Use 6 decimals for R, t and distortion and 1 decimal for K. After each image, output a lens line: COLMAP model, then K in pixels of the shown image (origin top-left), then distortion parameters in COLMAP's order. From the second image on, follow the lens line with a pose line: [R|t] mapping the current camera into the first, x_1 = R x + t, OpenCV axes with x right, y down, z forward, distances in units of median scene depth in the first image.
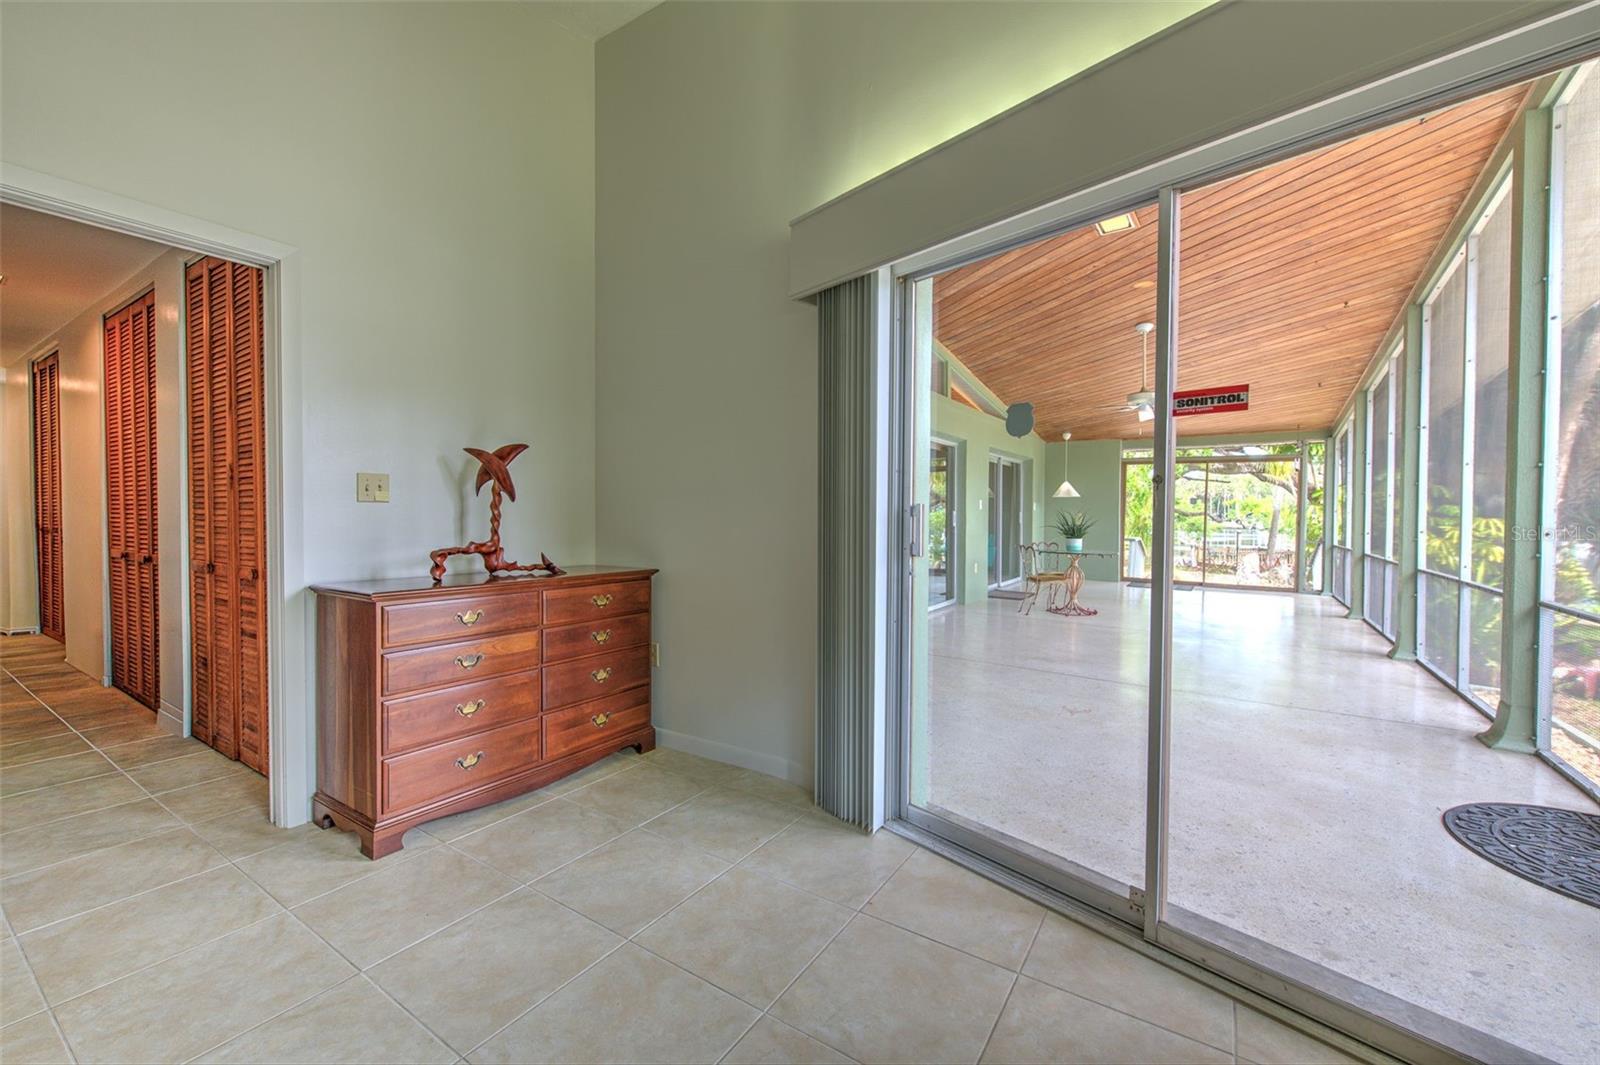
lens RADIAL K [[662.6, 0, 803.2], [0, 662.6, 527.0], [0, 0, 1]] dist [-0.004762, -0.000427]
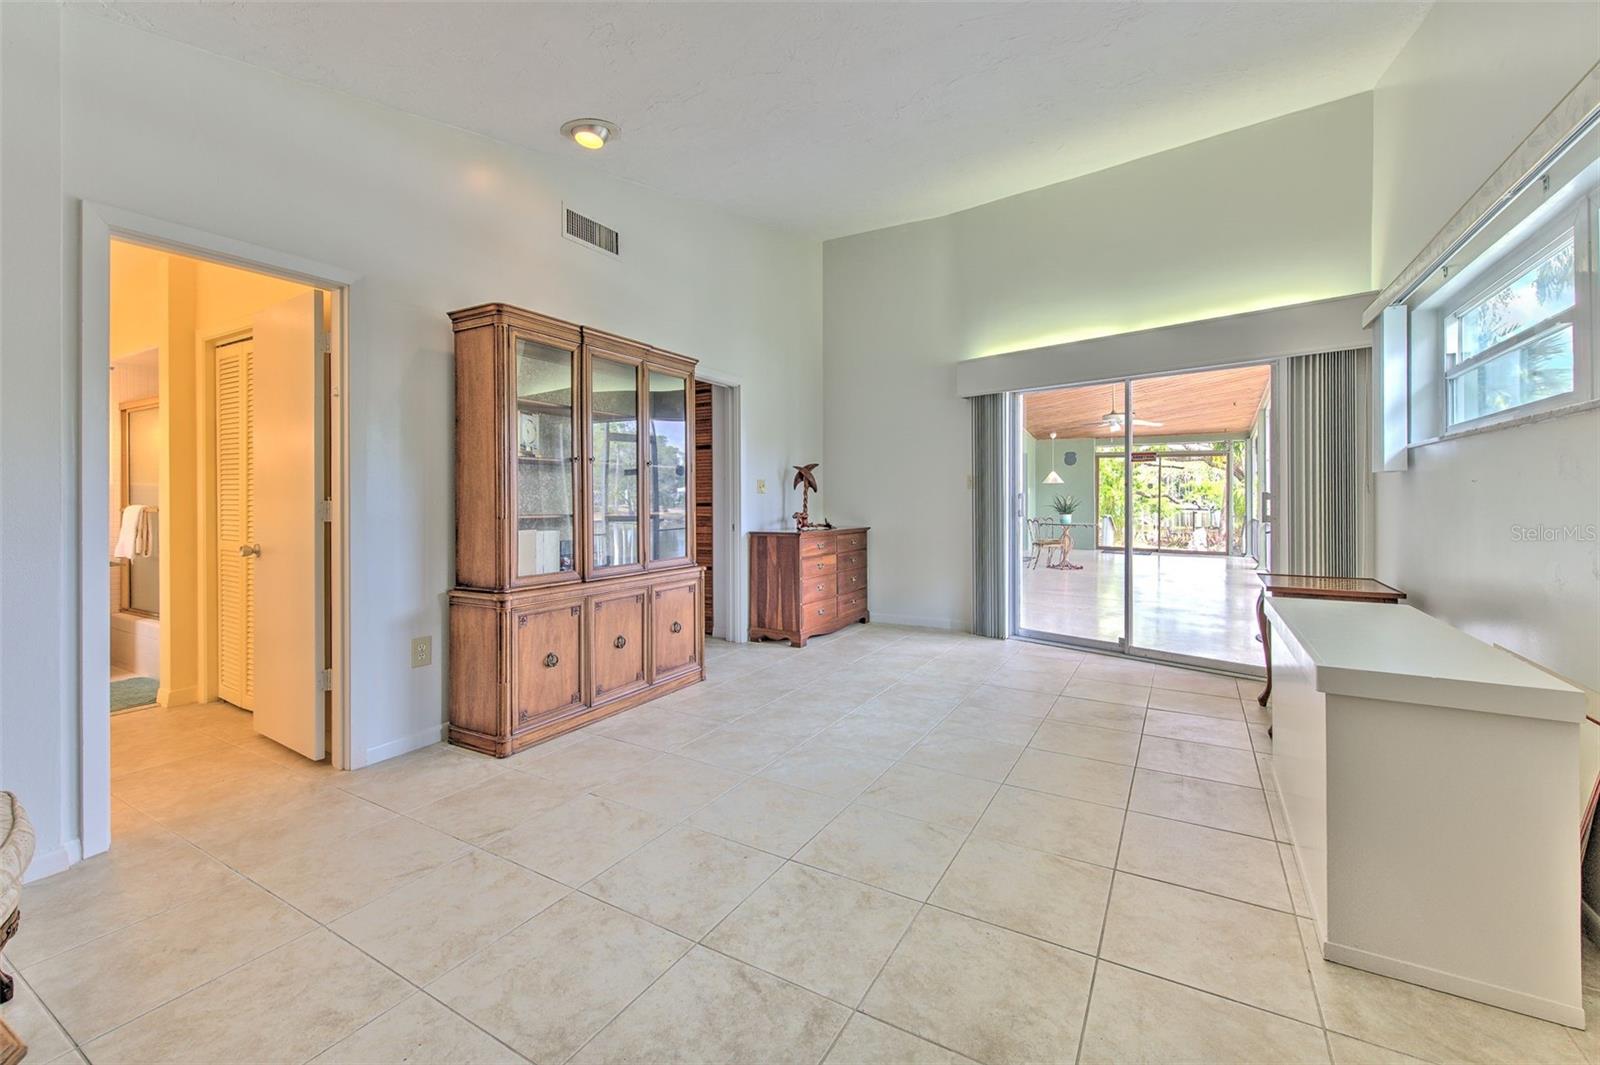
lens RADIAL K [[662.6, 0, 811.2], [0, 662.6, 494.8], [0, 0, 1]] dist [-0.004762, -0.000427]
pose [[0.998610, -0.005247, 0.052449, -0.448634], [0.006525, 0.999685, -0.024217, 0.015040], [-0.052306, 0.024526, 0.998330, -0.820142]]
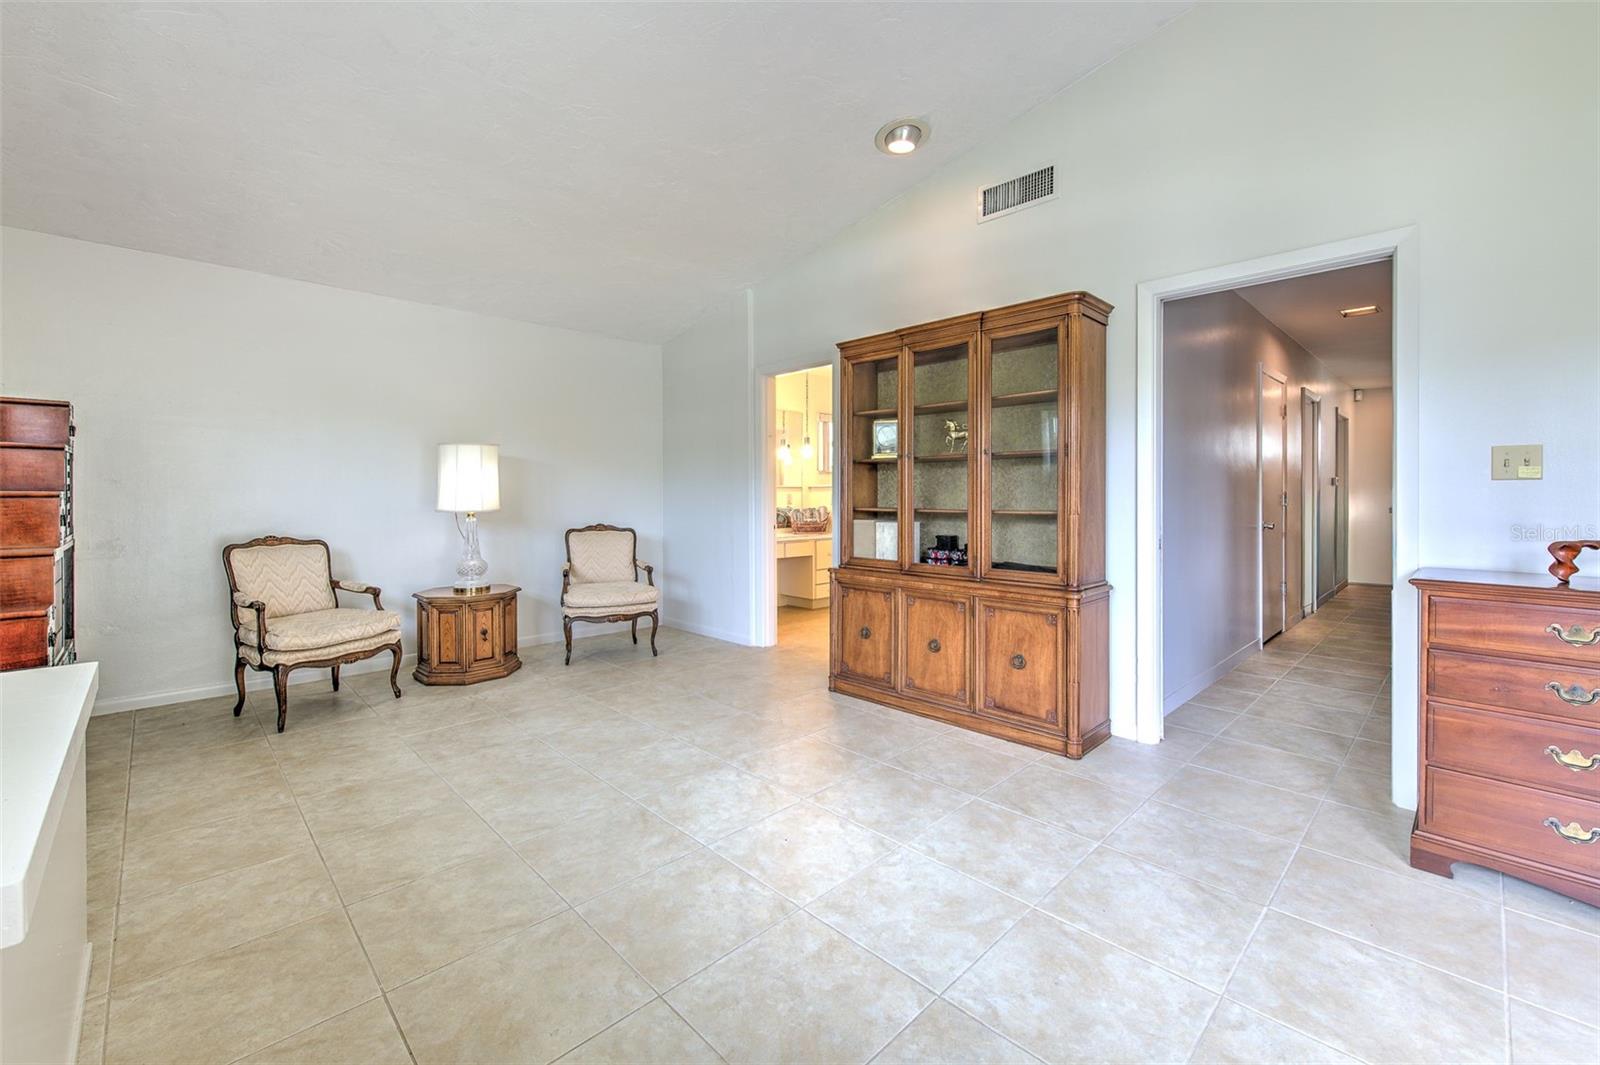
lens RADIAL K [[662.6, 0, 805.6], [0, 662.6, 497.7], [0, 0, 1]] dist [-0.004762, -0.000427]
pose [[-0.223235, 0.001138, -0.974764, 0.279635], [-0.020560, 0.999771, 0.005875, -0.002141], [0.974548, 0.021353, -0.223161, 0.228998]]
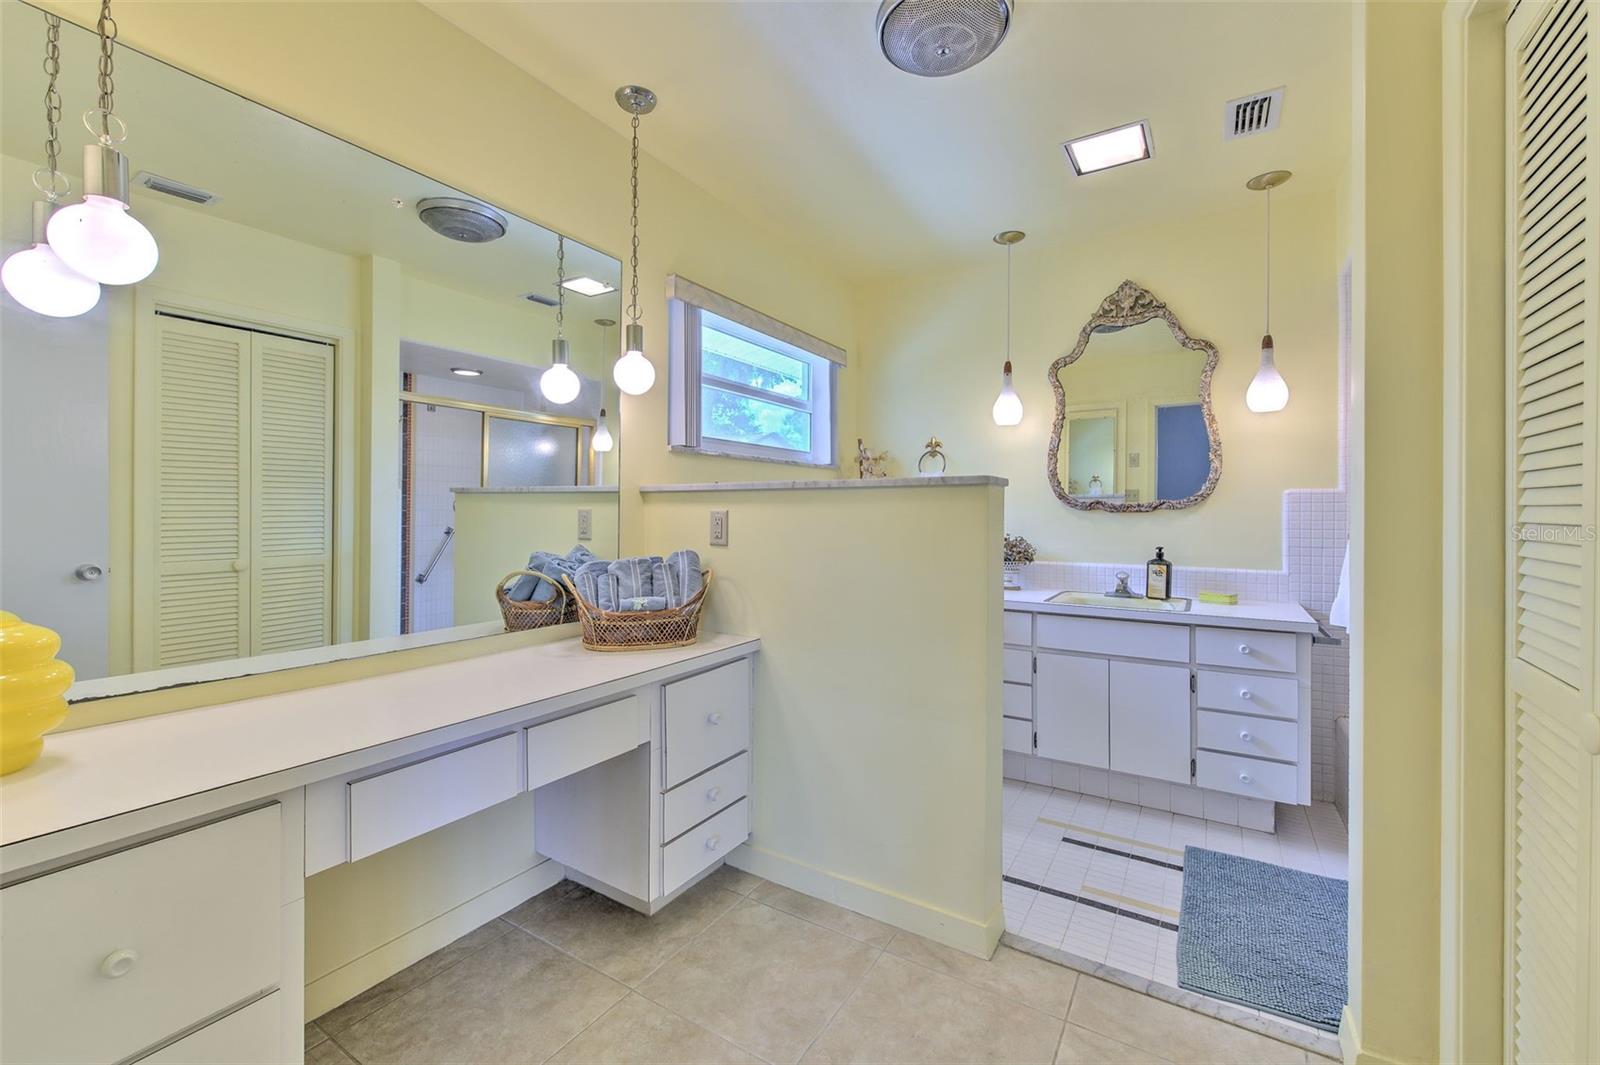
lens RADIAL K [[662.6, 0, 800.7], [0, 662.6, 525.3], [0, 0, 1]] dist [-0.004762, -0.000427]
pose [[-0.017163, 0.008738, -0.999815, 0.239801], [-0.011676, 0.999892, 0.008939, -0.001959], [0.999785, 0.011828, -0.017059, 0.220766]]
